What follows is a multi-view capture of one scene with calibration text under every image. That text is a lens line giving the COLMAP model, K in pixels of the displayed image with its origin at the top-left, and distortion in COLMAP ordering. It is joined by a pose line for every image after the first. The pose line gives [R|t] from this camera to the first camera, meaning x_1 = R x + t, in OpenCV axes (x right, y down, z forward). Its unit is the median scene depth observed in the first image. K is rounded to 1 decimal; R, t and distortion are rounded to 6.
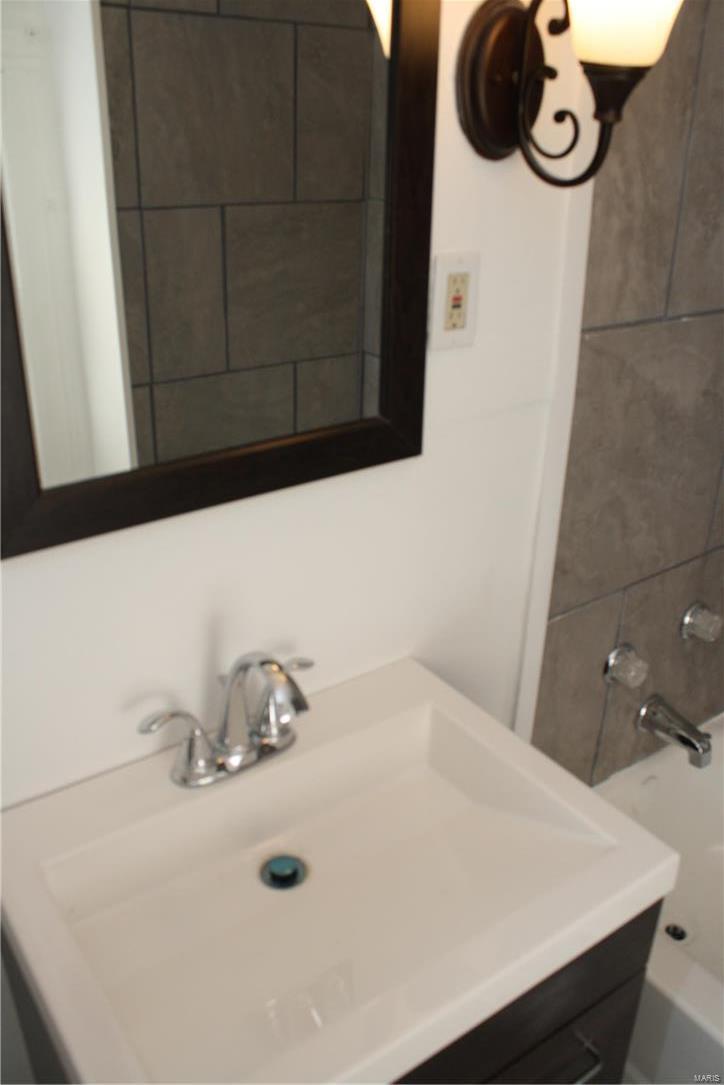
lens RADIAL K [[927.1, 0, 362.0], [0, 927.1, 542.5], [0, 0, 1]] dist [-0.165722, 0.149058]
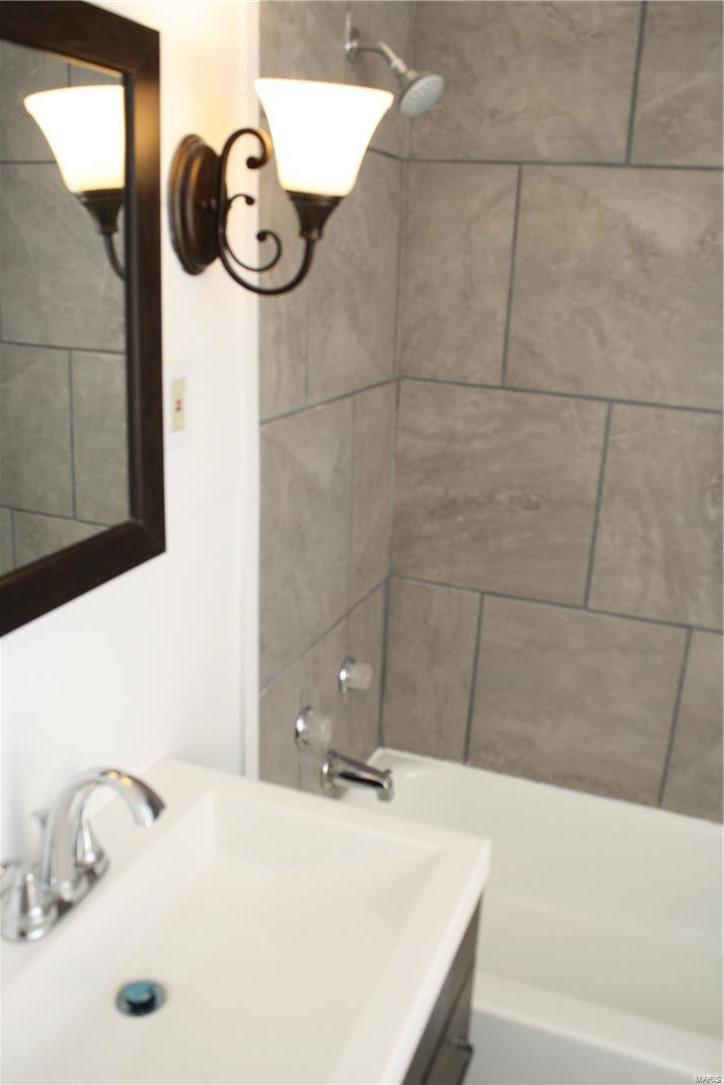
lens RADIAL K [[927.1, 0, 362.0], [0, 927.1, 542.5], [0, 0, 1]] dist [-0.165722, 0.149058]
pose [[0.838482, -0.156986, 0.521828, -0.258143], [0.225366, 0.971772, -0.069776, 0.015397], [-0.496144, 0.176108, 0.850192, 0.003939]]
